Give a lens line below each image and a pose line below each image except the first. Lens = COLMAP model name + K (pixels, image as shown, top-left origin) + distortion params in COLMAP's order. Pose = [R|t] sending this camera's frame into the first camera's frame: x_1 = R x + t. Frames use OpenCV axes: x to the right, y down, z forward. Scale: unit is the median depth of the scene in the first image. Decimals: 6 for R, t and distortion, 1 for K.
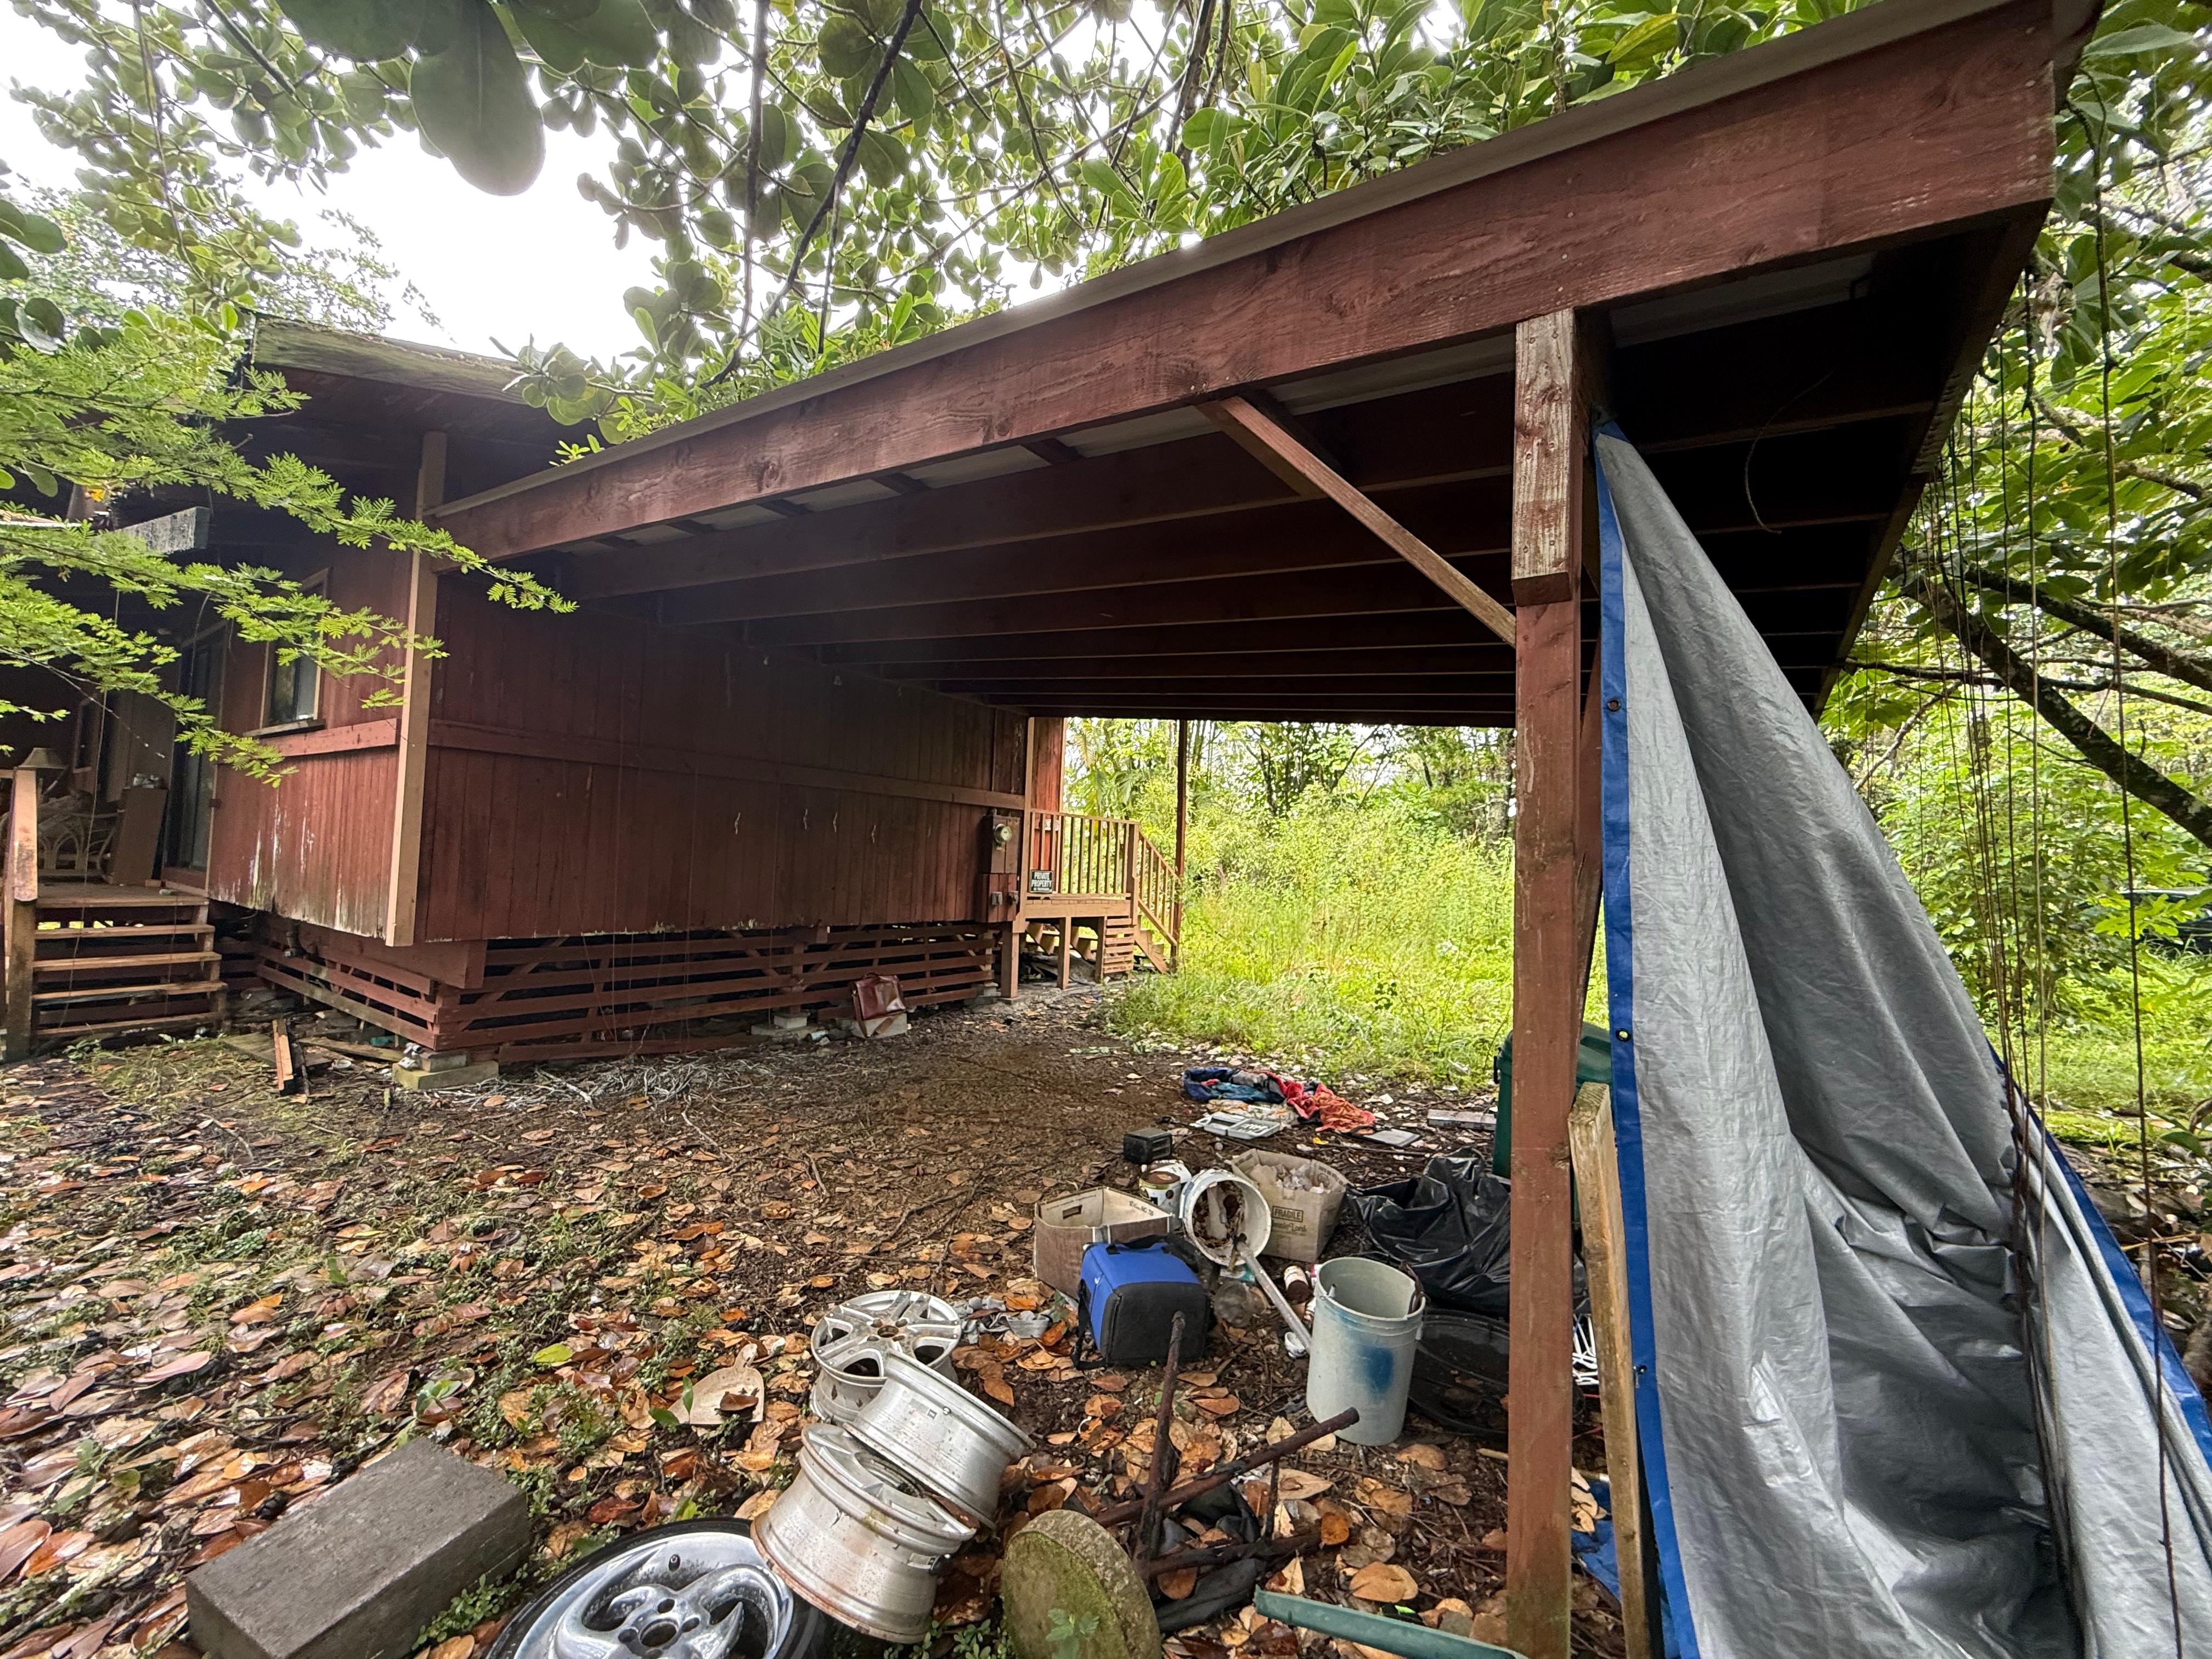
lens RADIAL K [[883.2, 0, 1104.0], [0, 883.2, 830.9], [0, 0, 1]] dist [0.000609, -0.000365]
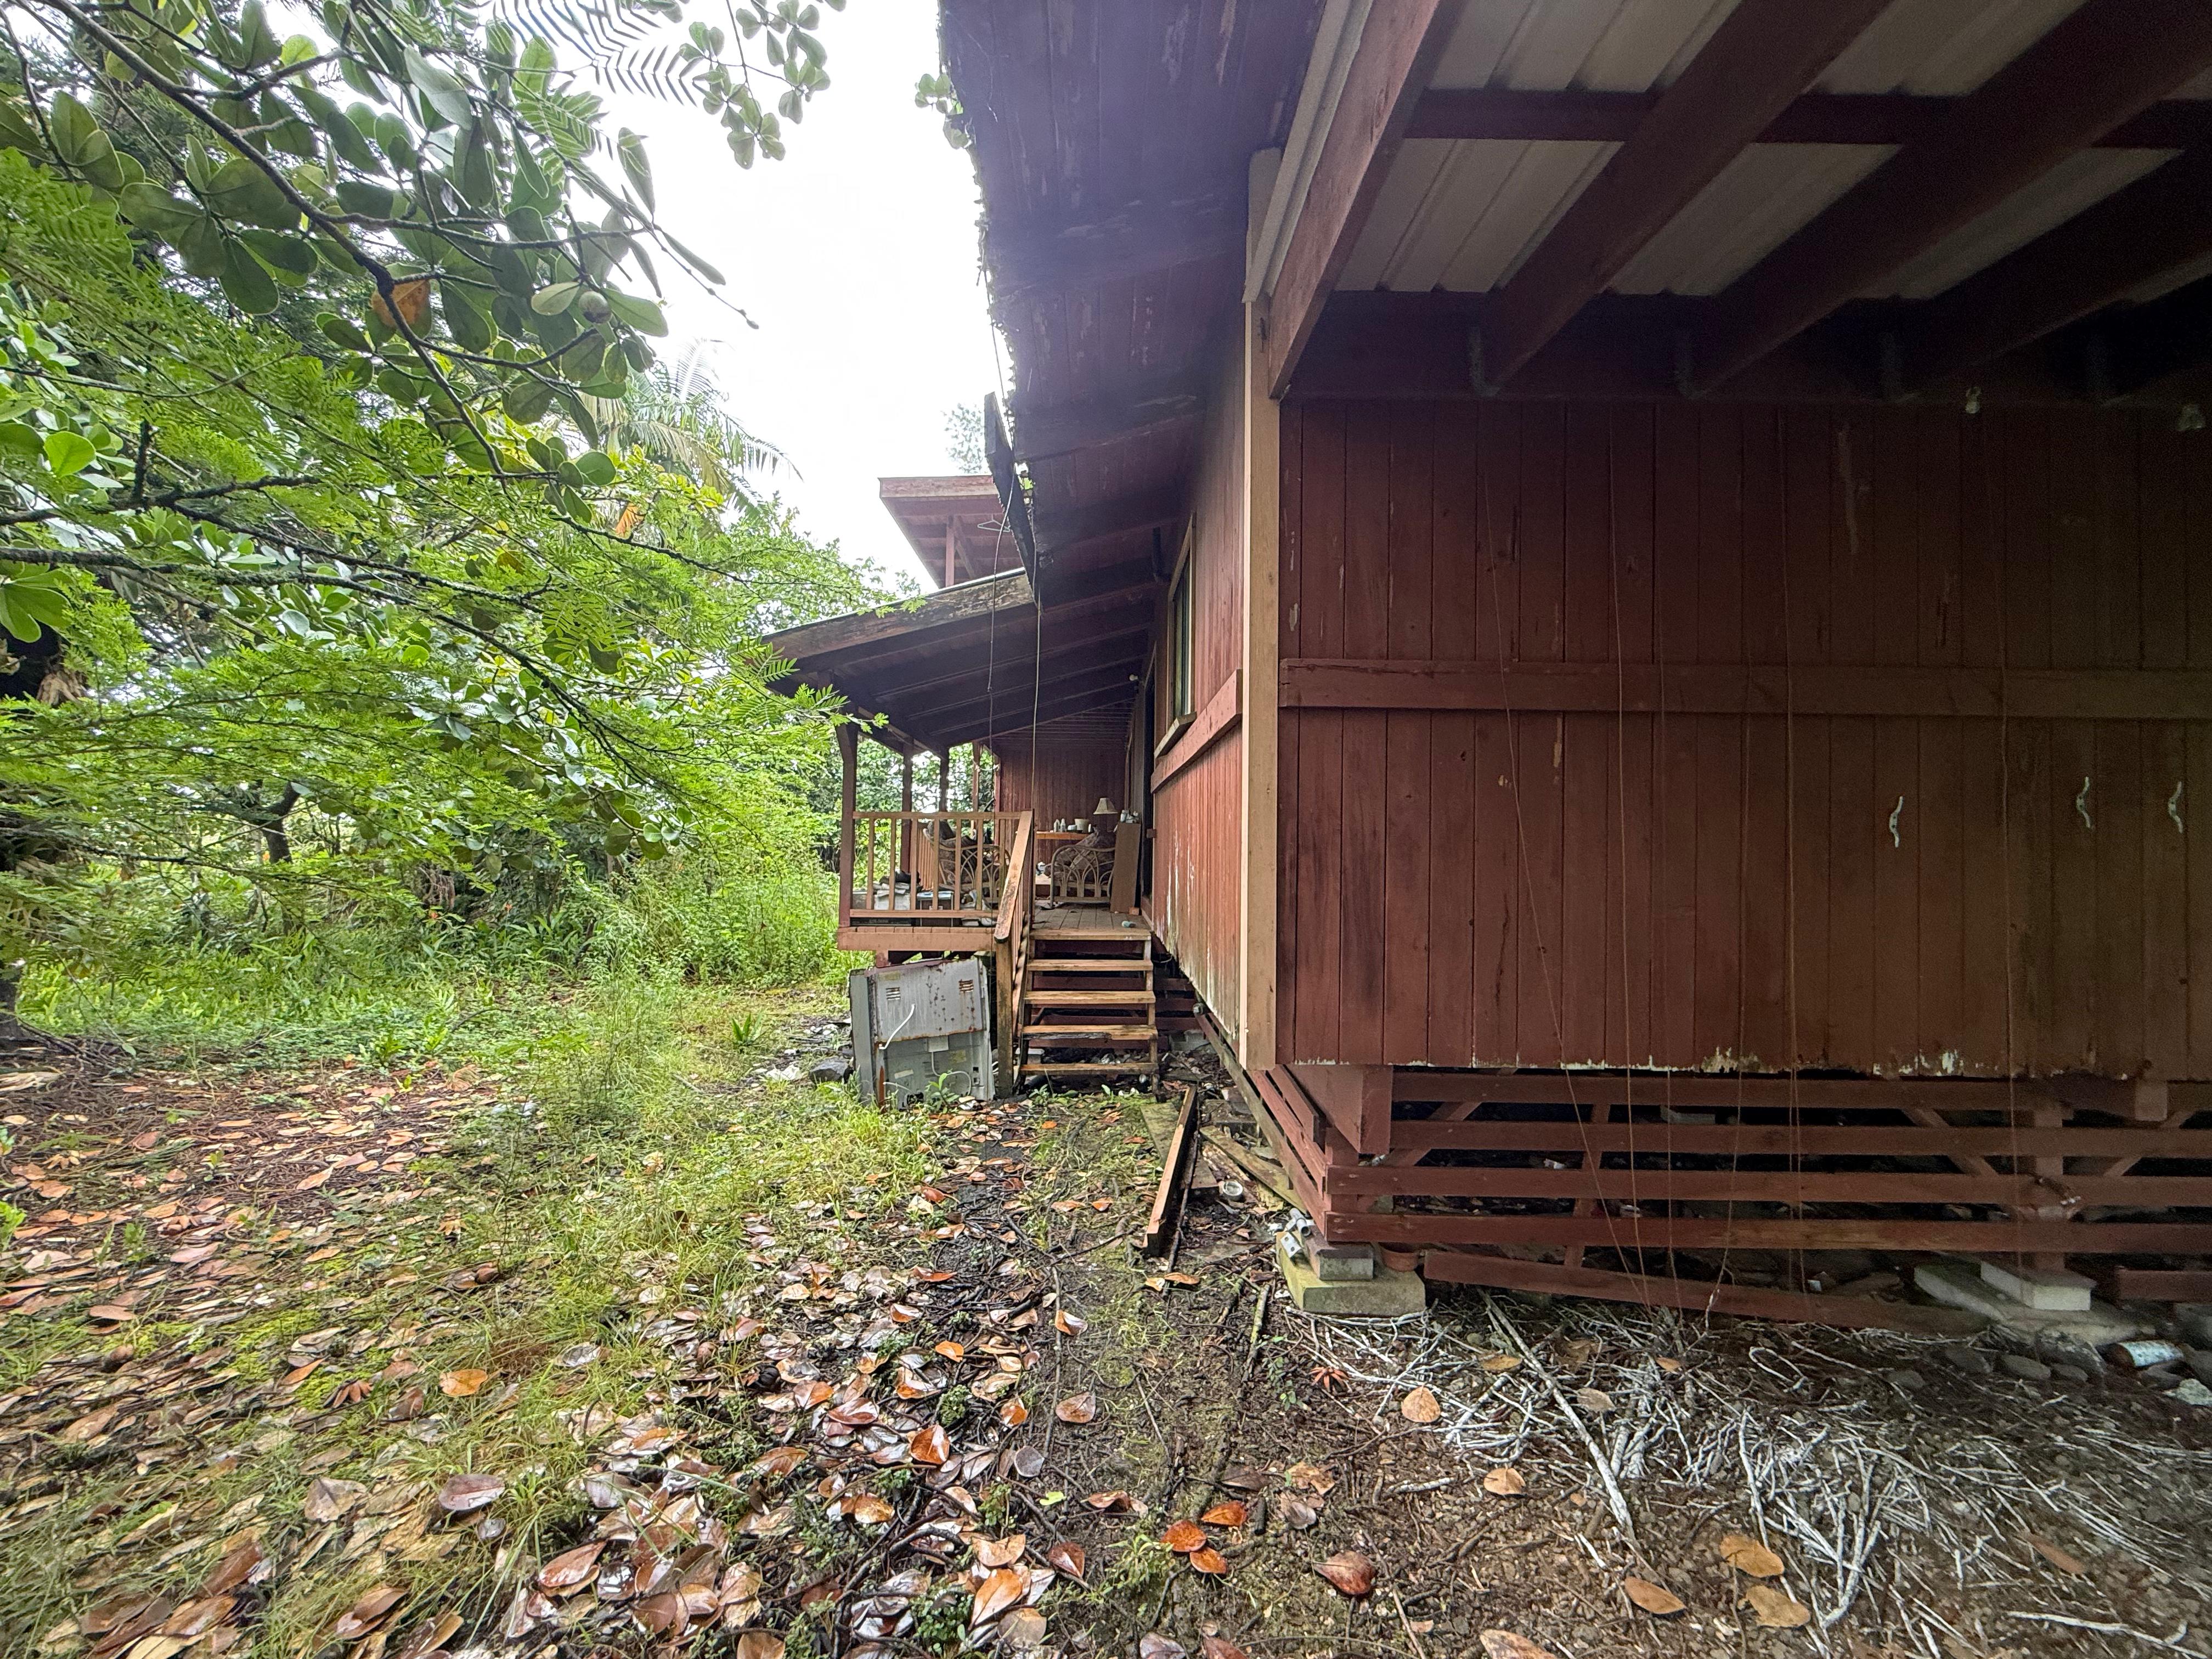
lens RADIAL K [[883.2, 0, 1099.8], [0, 883.2, 828.8], [0, 0, 1]] dist [0.000609, -0.000365]
pose [[0.583737, -0.054671, -0.810100, -0.346433], [0.039128, 0.998465, -0.039189, -0.003589], [0.811000, -0.008822, 0.584980, 0.522827]]
